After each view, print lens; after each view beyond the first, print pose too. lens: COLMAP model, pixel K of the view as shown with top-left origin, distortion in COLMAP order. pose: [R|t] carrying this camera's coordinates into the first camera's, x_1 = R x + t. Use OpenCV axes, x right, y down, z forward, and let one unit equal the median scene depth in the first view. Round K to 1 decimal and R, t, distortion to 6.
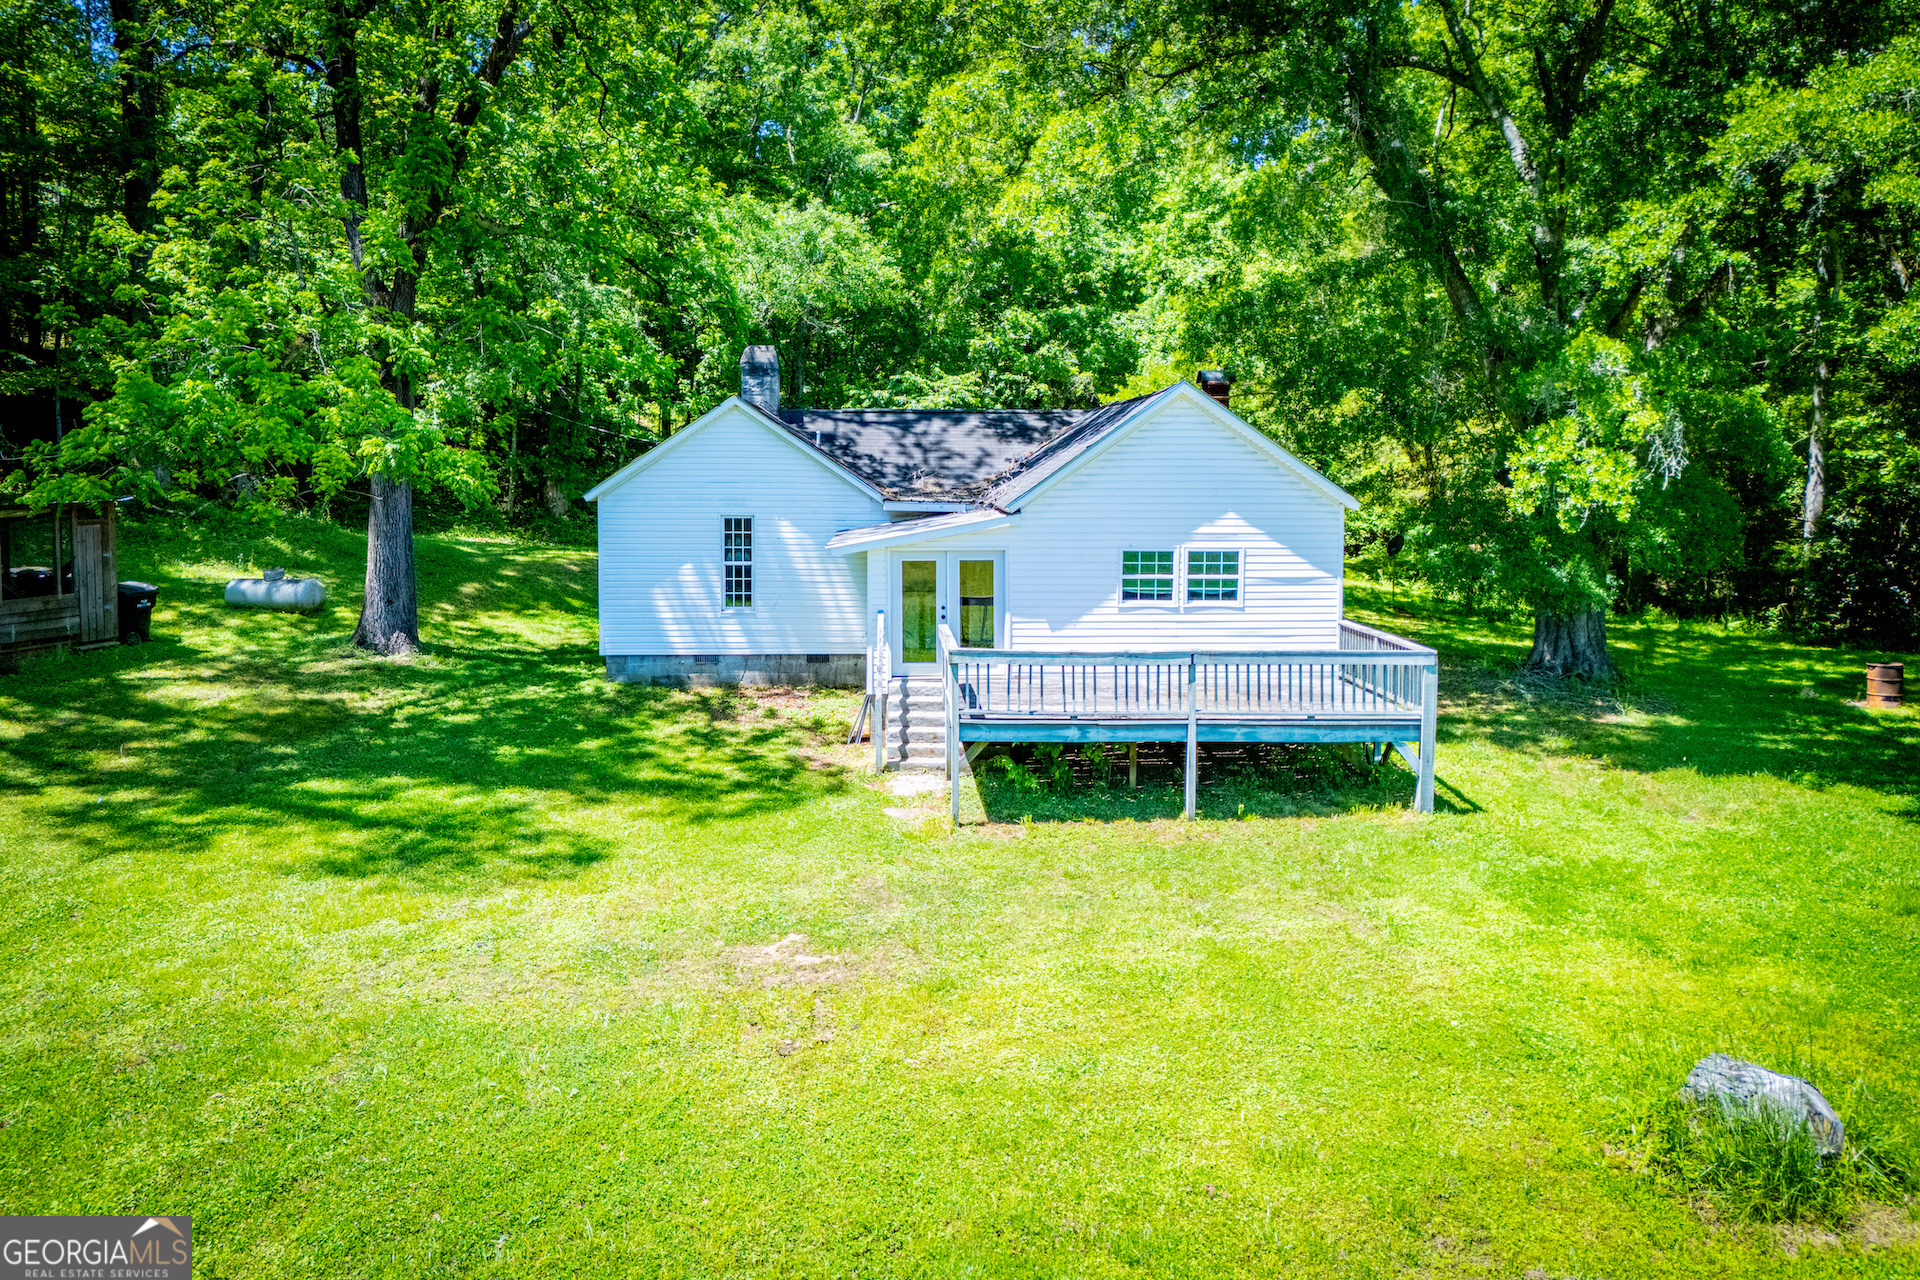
lens RADIAL K [[1394.2, 0, 963.2], [0, 1394.2, 532.7], [0, 0, 1]] dist [0.118919, -0.124271]
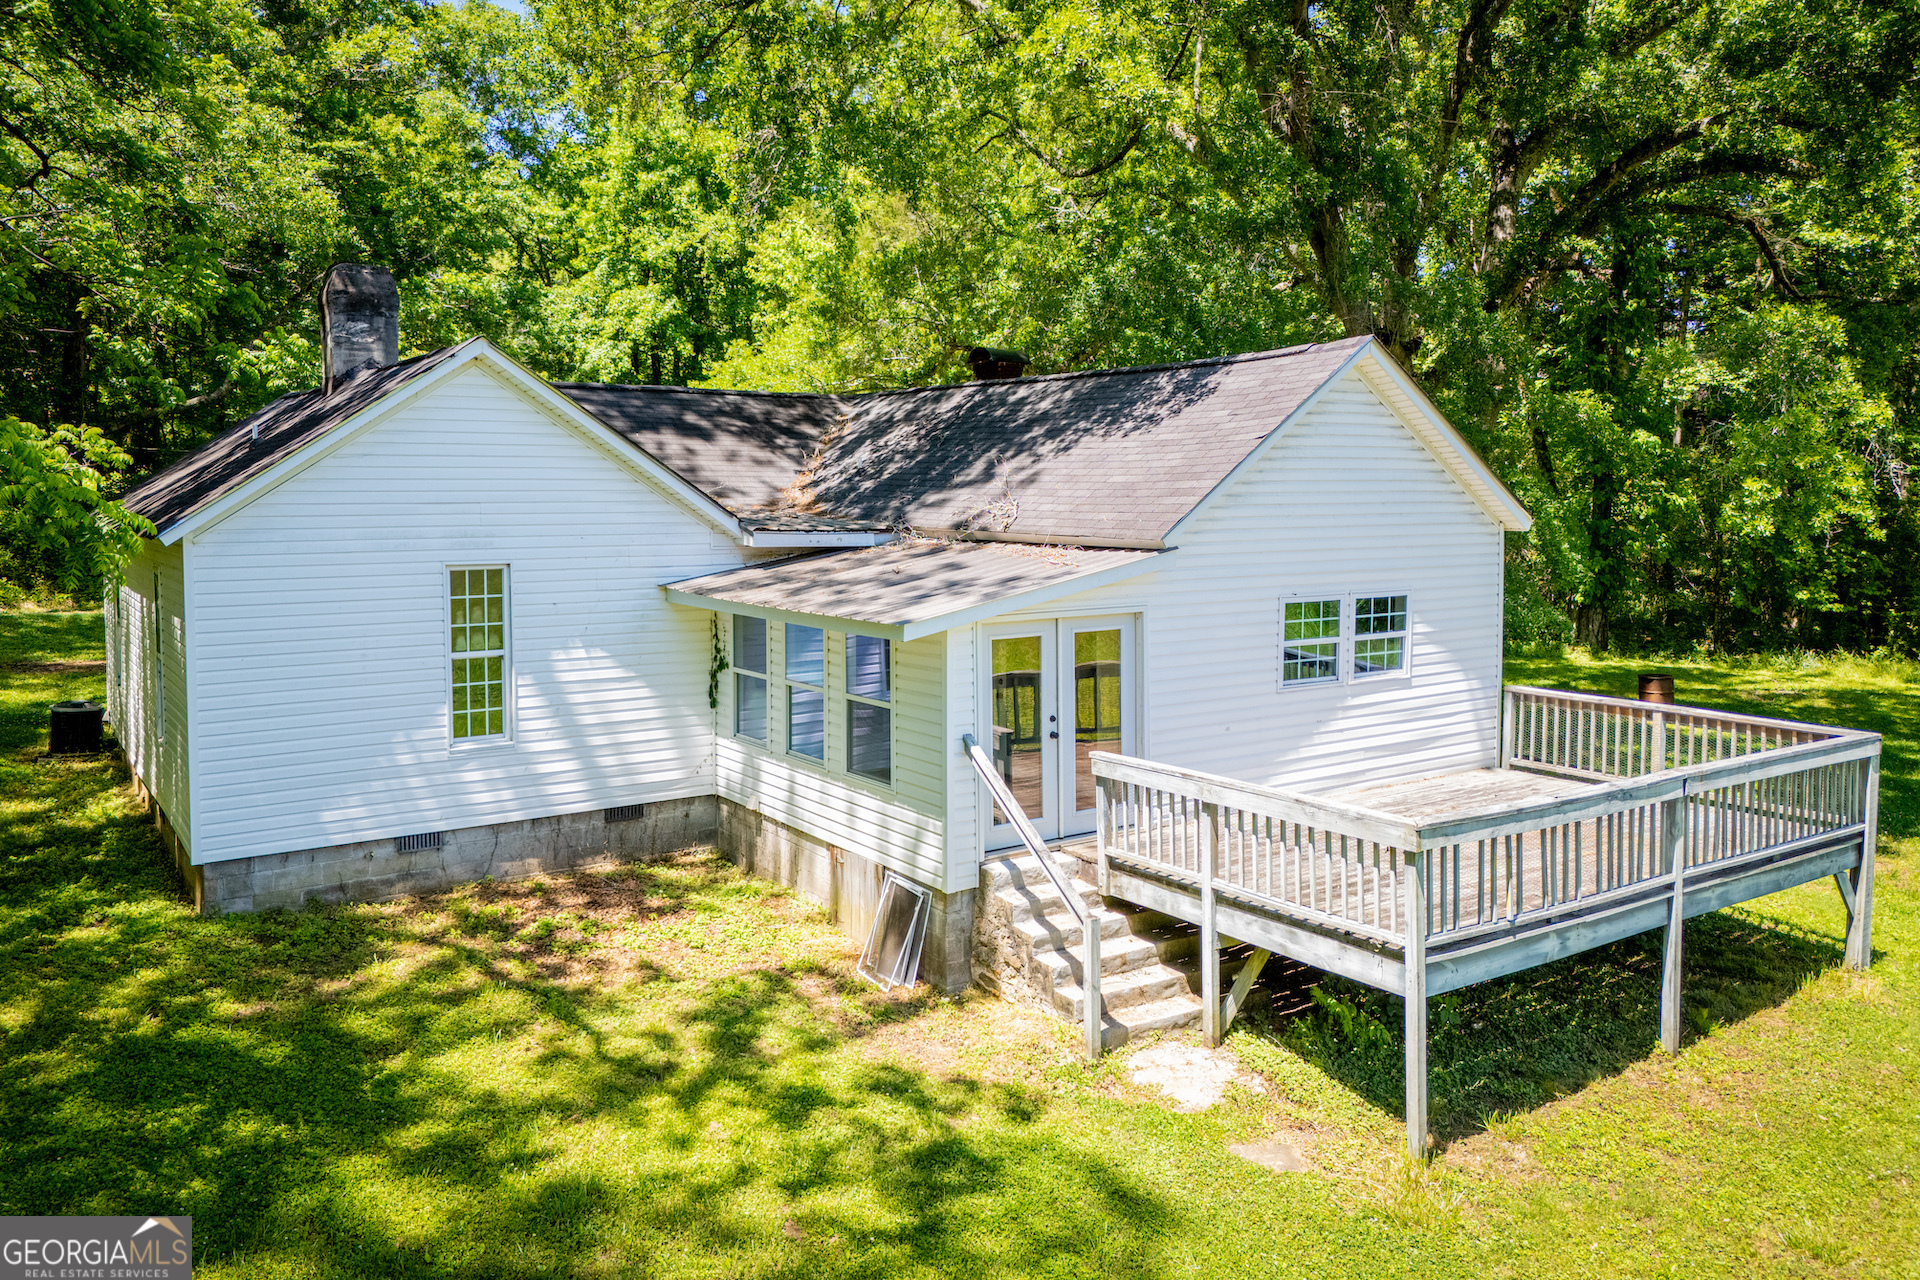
lens RADIAL K [[1394.2, 0, 963.2], [0, 1394.2, 532.7], [0, 0, 1]] dist [0.118919, -0.124271]
pose [[0.843590, -0.021500, 0.536557, -0.319893], [0.027367, 0.999621, -0.002973, -0.019263], [-0.536290, 0.017192, 0.843859, 0.490593]]
